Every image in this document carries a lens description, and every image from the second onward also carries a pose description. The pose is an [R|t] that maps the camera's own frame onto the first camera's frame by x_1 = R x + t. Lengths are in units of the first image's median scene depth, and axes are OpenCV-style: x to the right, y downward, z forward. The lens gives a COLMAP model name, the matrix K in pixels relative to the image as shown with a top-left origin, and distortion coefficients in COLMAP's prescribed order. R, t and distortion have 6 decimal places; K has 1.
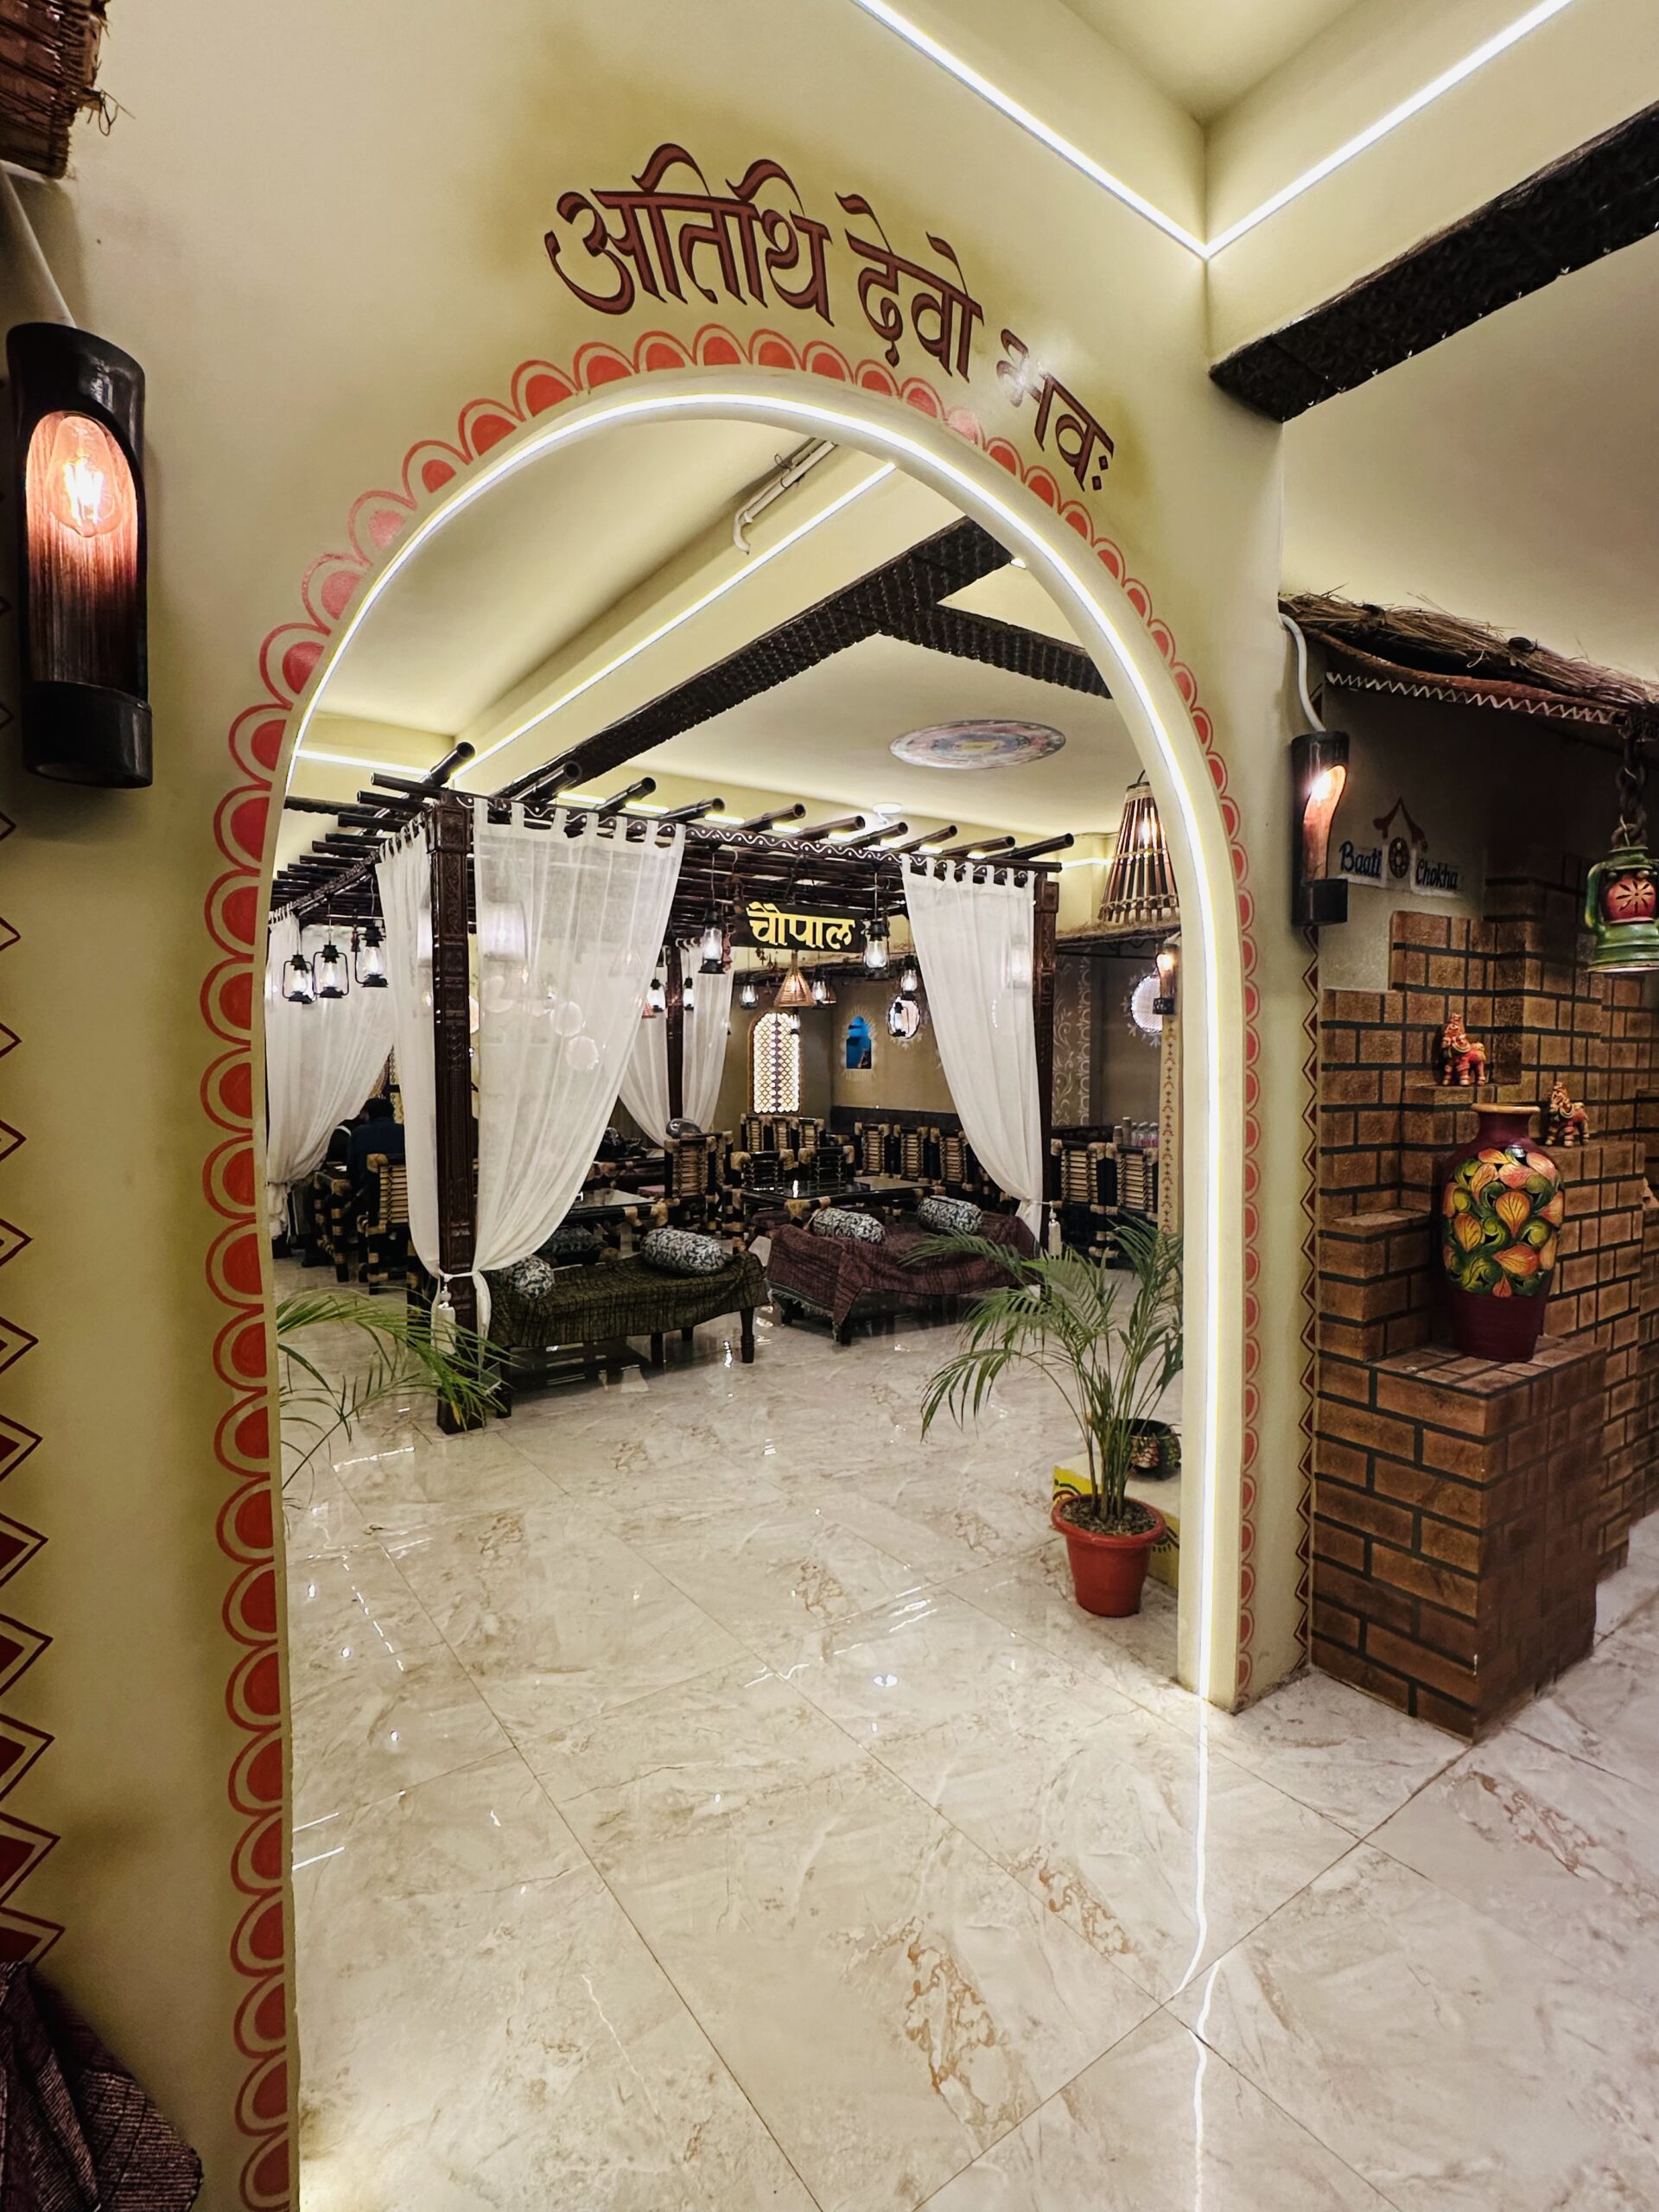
lens RADIAL K [[1059.9, 0, 825.8], [0, 1059.9, 1107.4], [0, 0, 1]] dist [-0.003373, -0.000294]
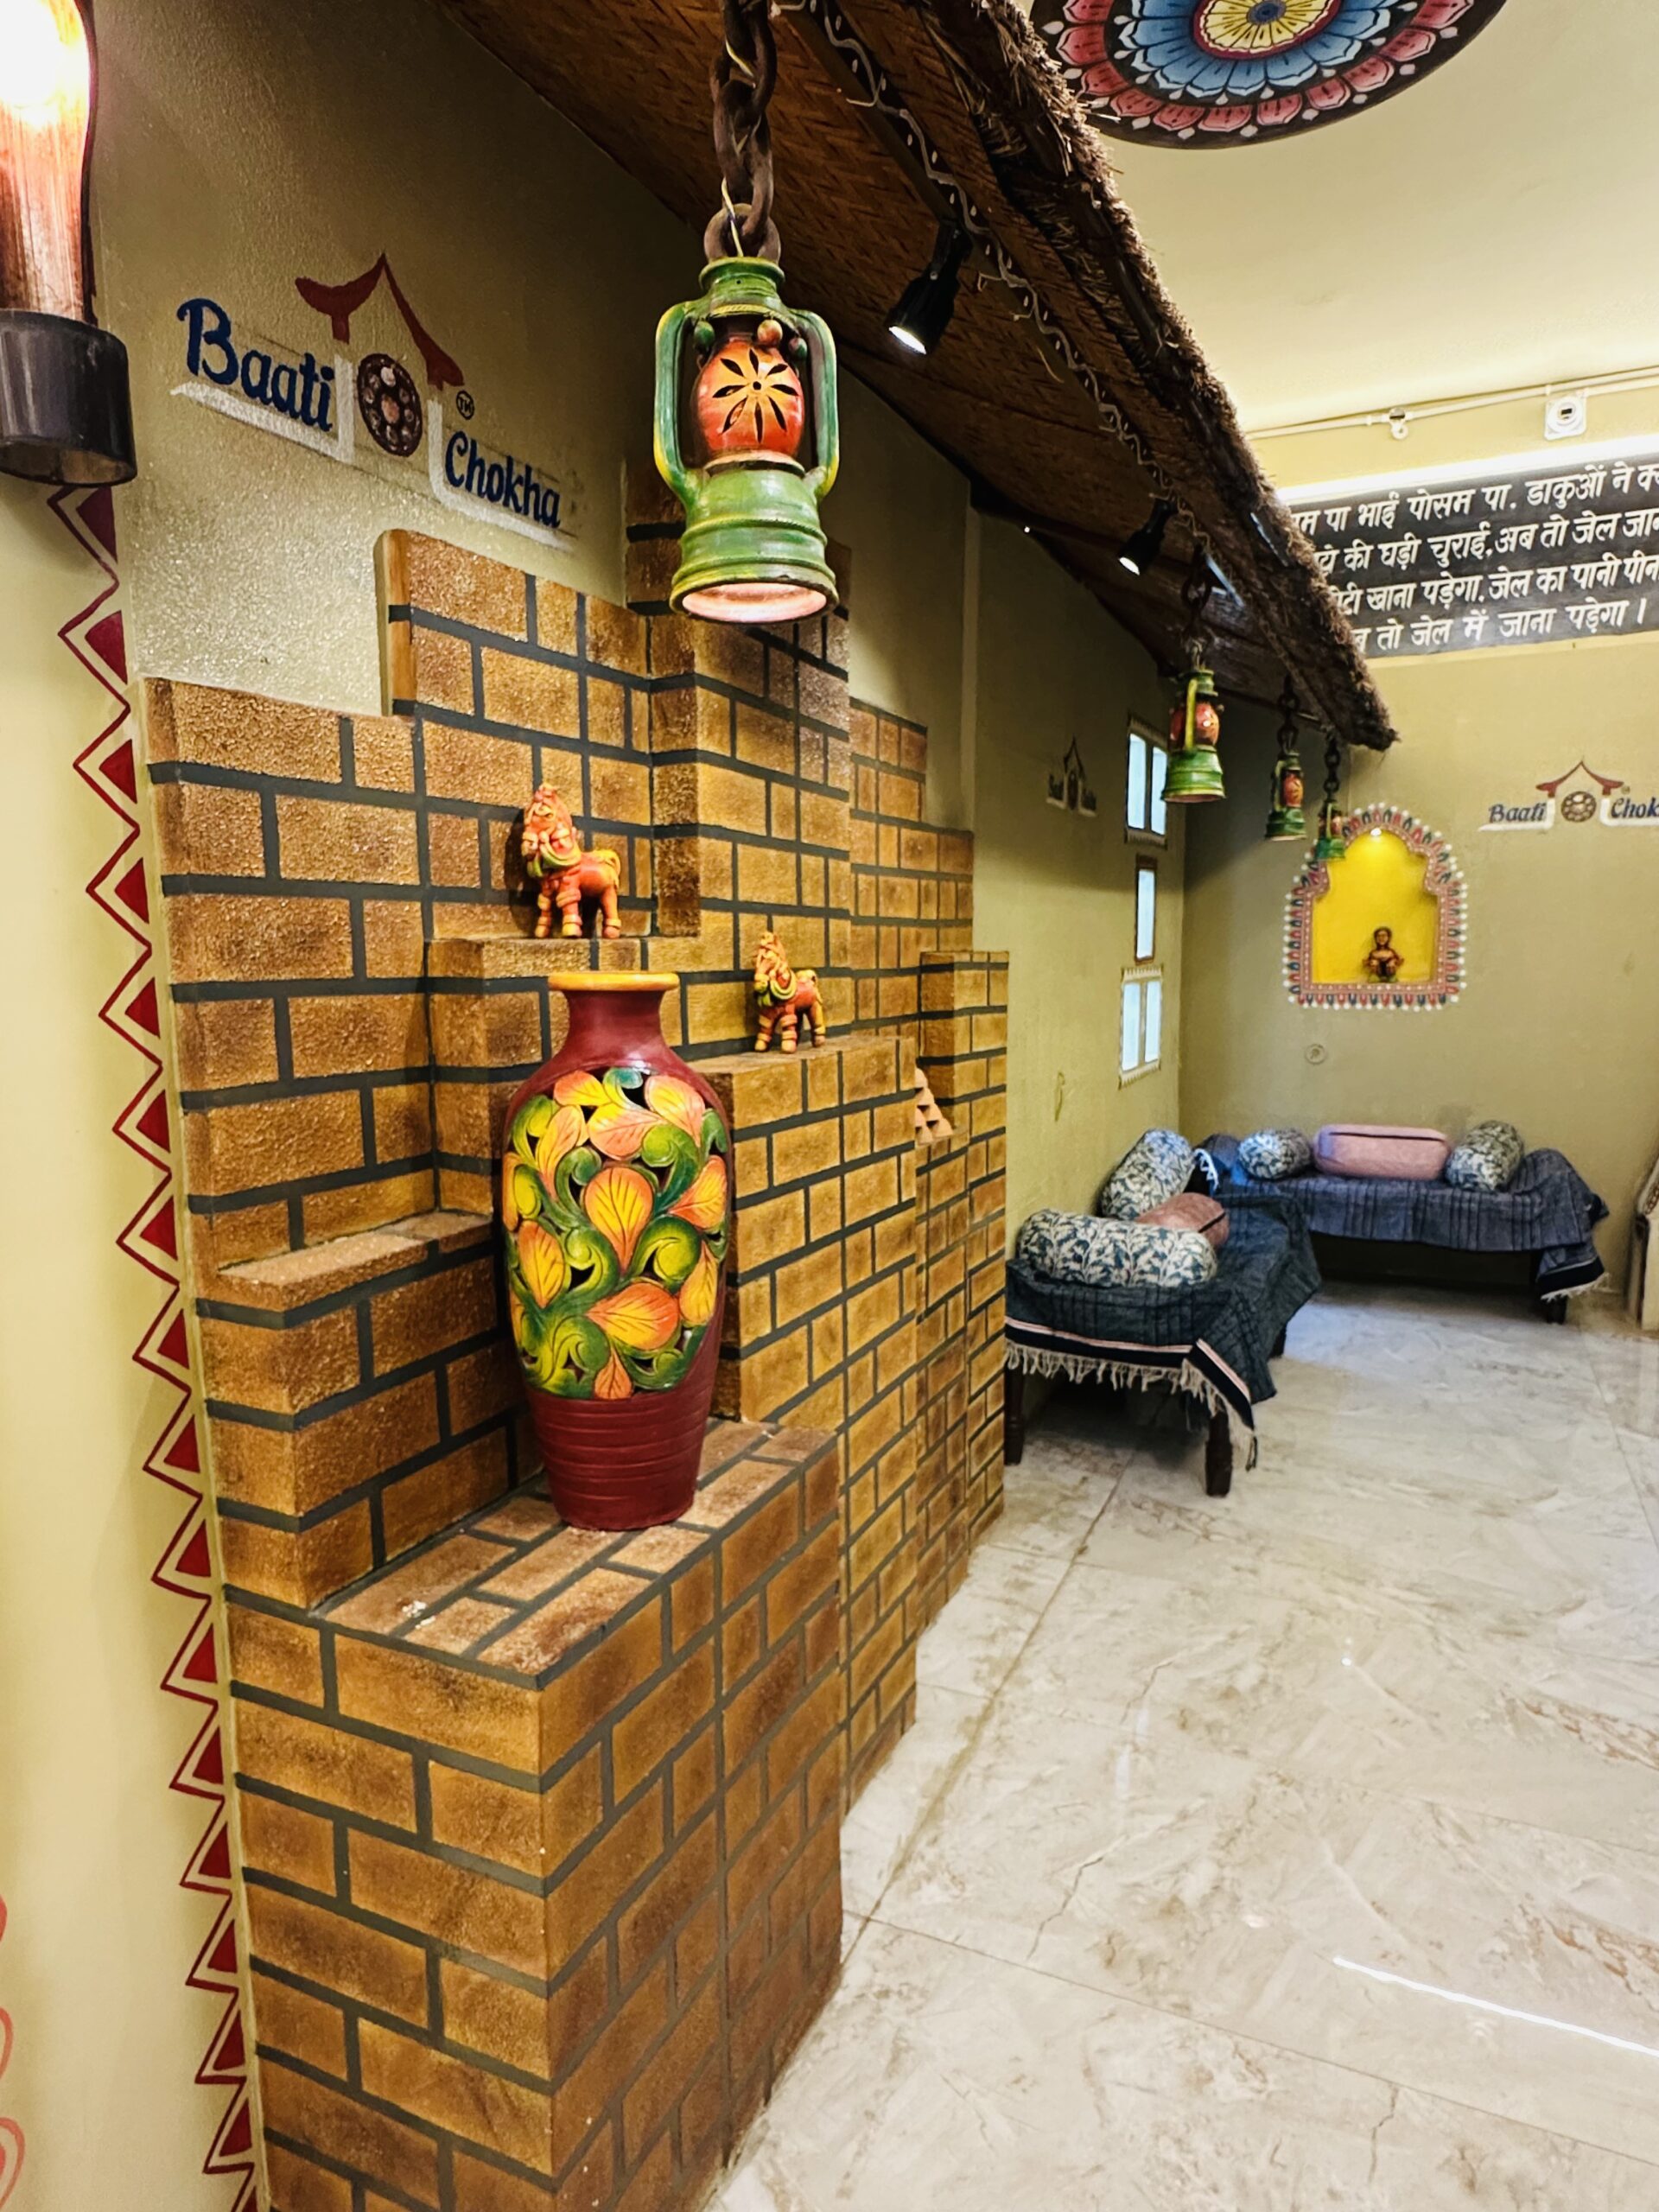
lens RADIAL K [[1338.8, 0, 813.6], [0, 1338.8, 1105.9], [0, 0, 1]] dist [-0.002027, -0.001326]
pose [[0.867907, -0.071661, 0.491530, 0.408976], [0.037104, 0.996127, 0.079711, 0.011425], [-0.495339, -0.050944, 0.867205, 0.434454]]
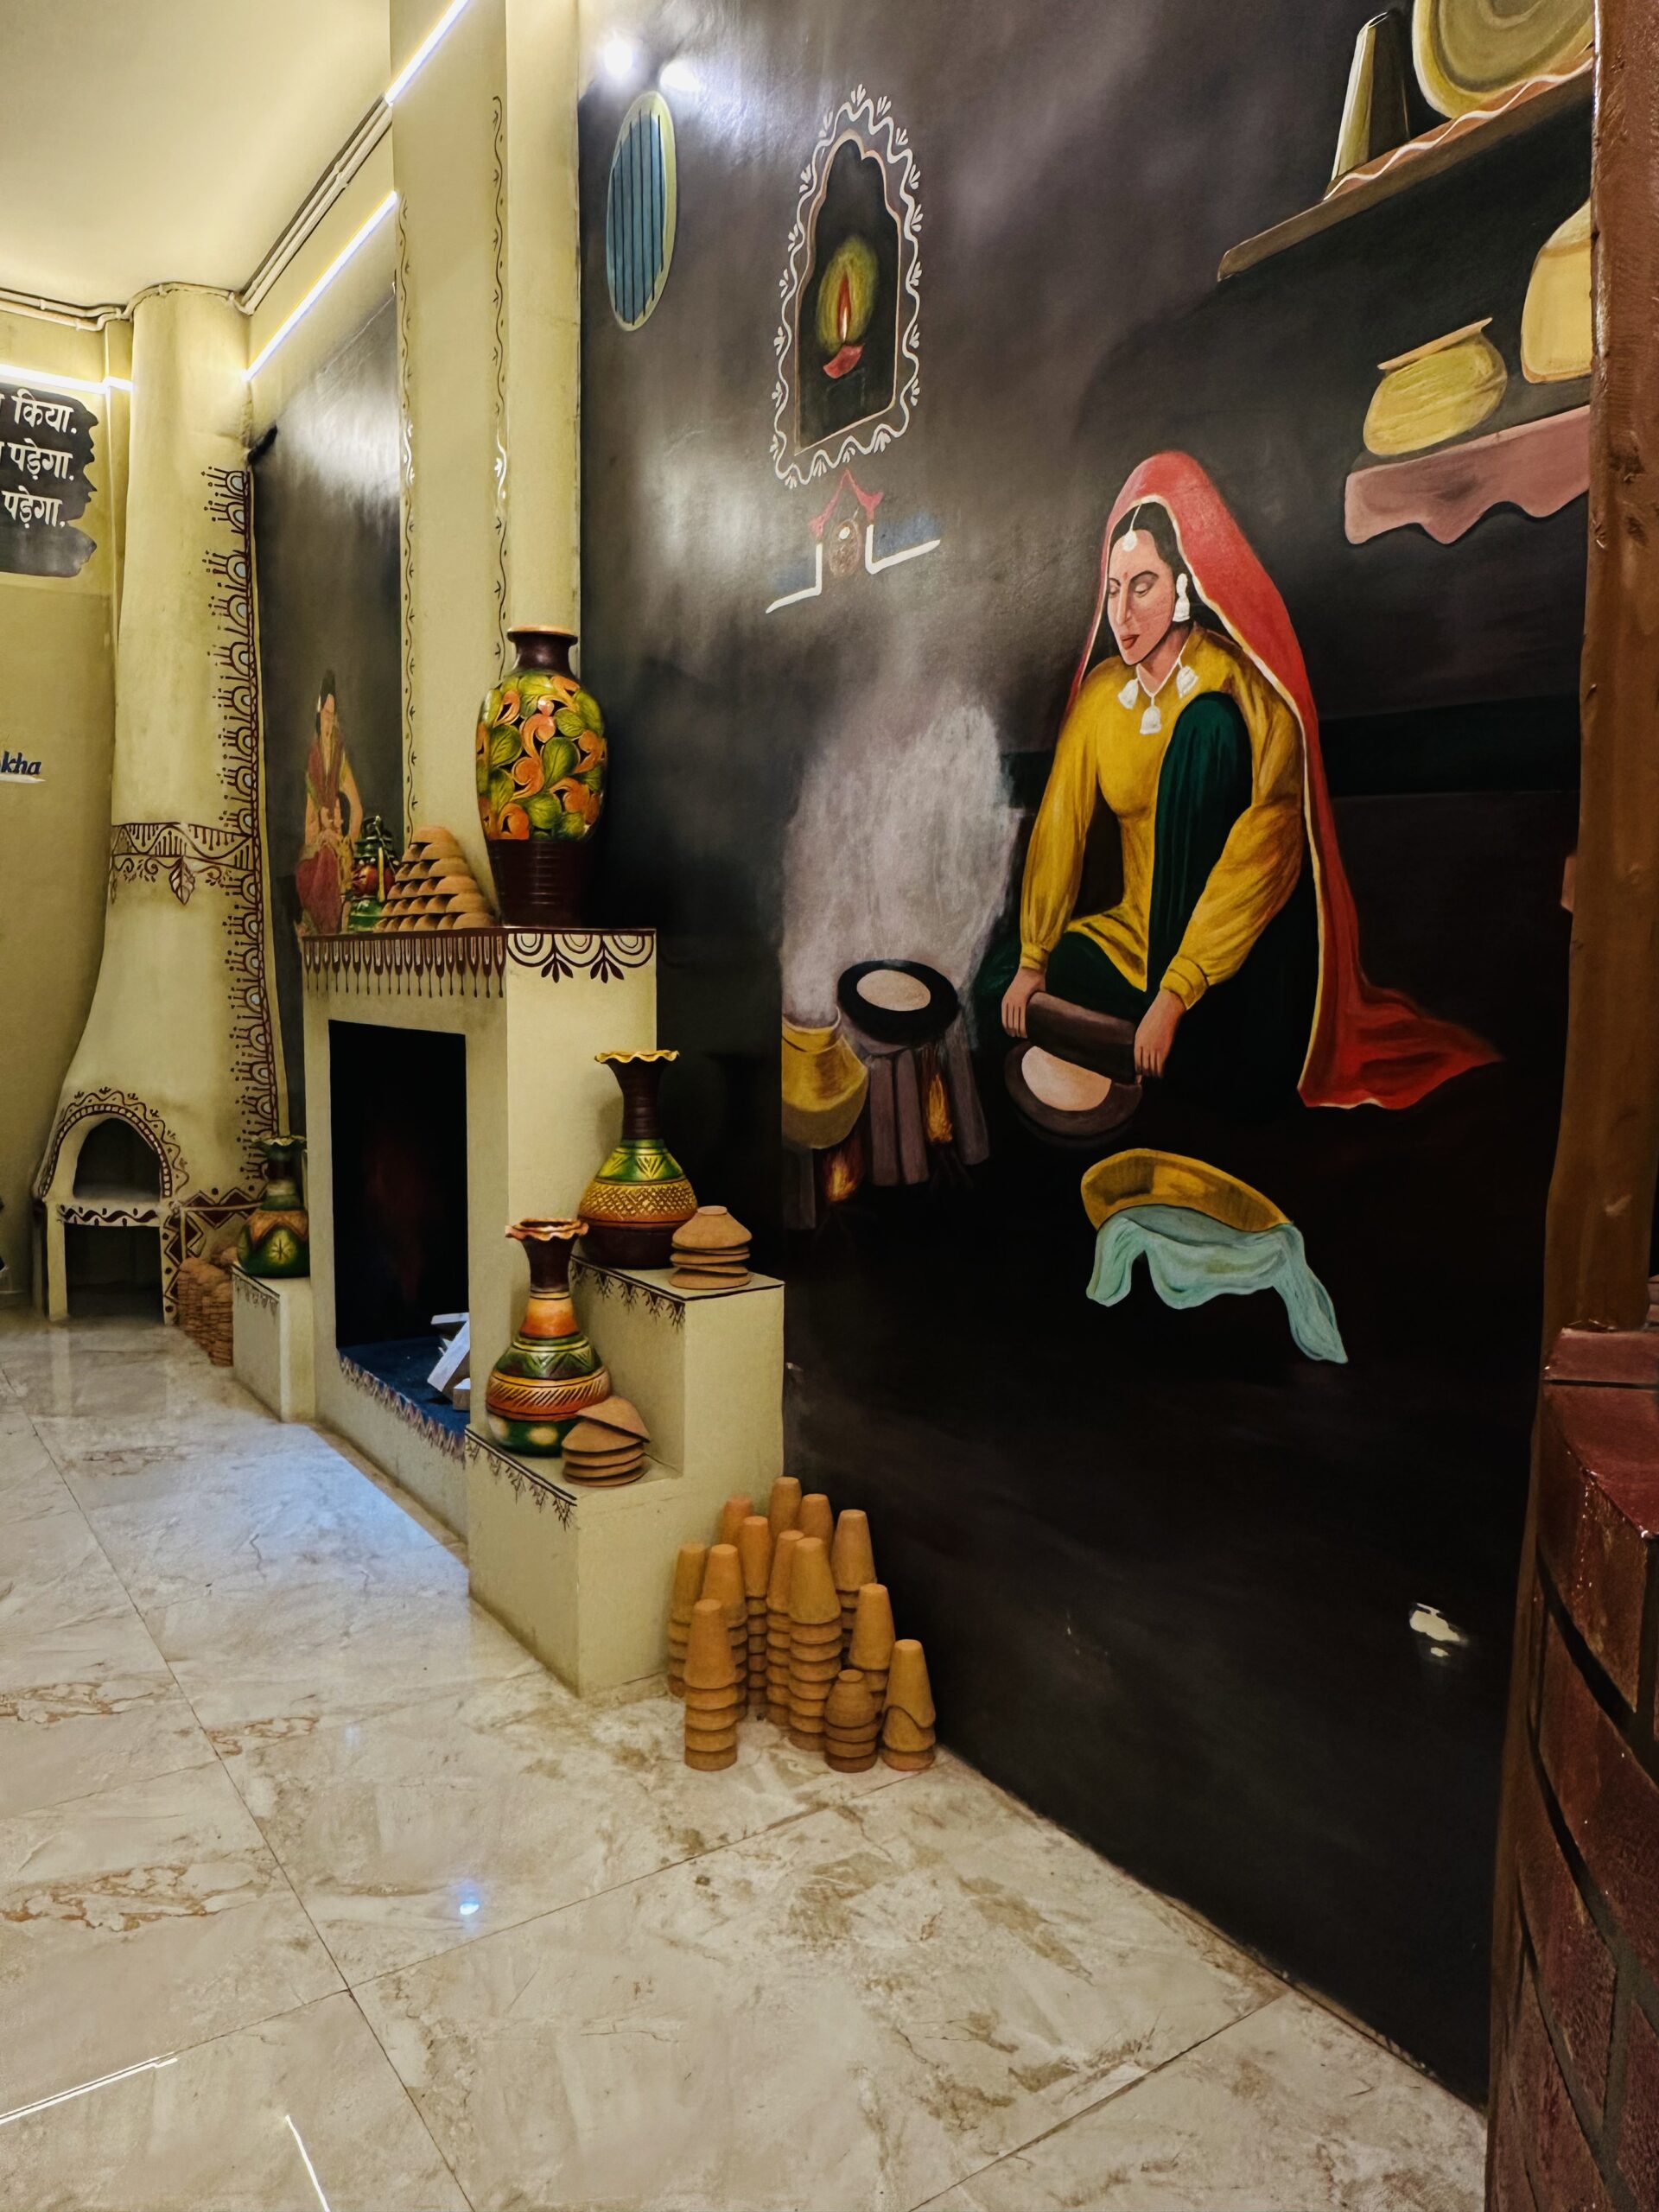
lens RADIAL K [[1512.9, 0, 801.6], [0, 1512.9, 1111.5], [0, 0, 1]] dist [-0.002555, -0.000065]
pose [[0.024348, -0.093599, 0.995312, 0.412984], [0.038590, 0.994953, 0.092621, 0.097898], [-0.998958, 0.036154, 0.027837, 0.430240]]
